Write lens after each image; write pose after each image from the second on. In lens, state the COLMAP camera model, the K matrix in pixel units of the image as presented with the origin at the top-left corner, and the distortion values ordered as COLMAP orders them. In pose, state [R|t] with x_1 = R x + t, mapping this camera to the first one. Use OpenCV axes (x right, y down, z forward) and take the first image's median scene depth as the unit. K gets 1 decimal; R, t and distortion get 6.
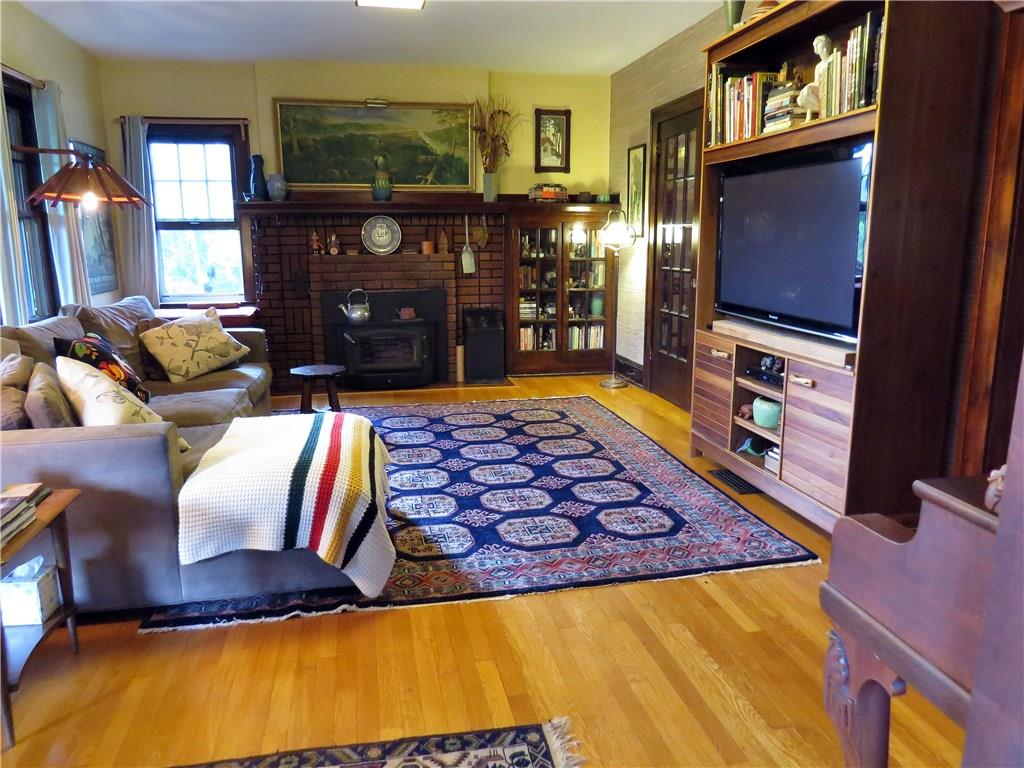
lens RADIAL K [[733.0, 0, 509.2], [0, 733.0, 384.7], [0, 0, 1]] dist [-0.021501, 0.006829]
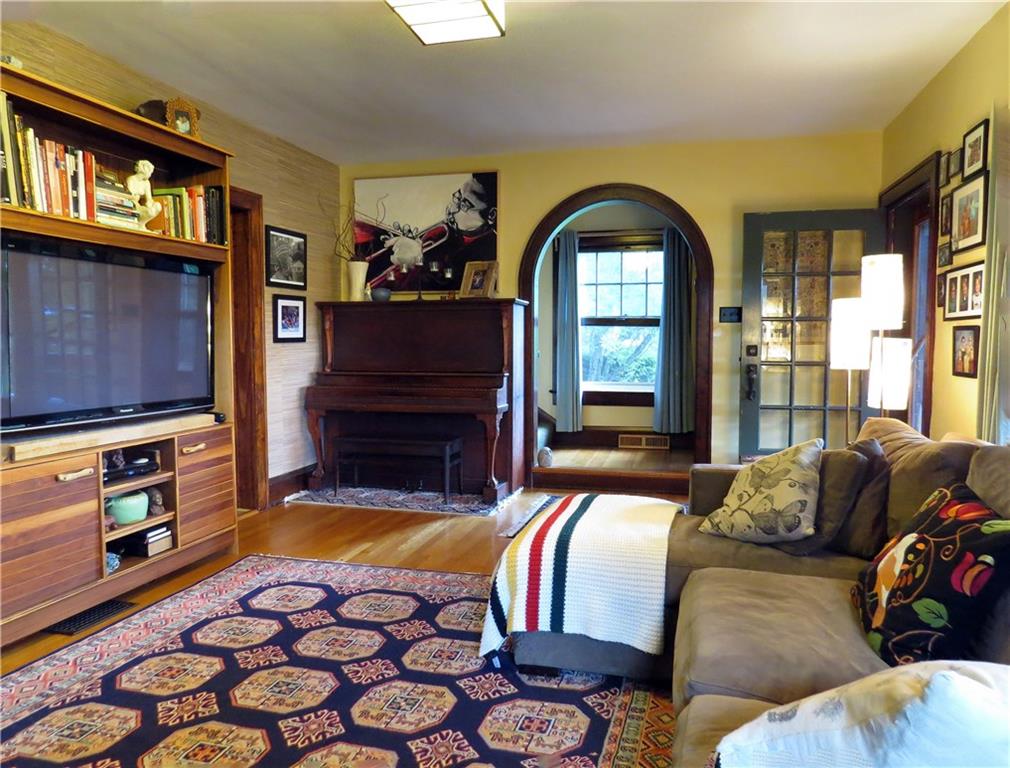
lens RADIAL K [[720.6, 0, 502.7], [0, 720.6, 384.7], [0, 0, 1]] dist [-0.003246, -0.000389]
pose [[-0.895308, -0.024248, 0.444786, -0.502979], [0.093704, 0.965922, 0.241276, -0.299002], [-0.435479, 0.257695, -0.862526, 1.535631]]
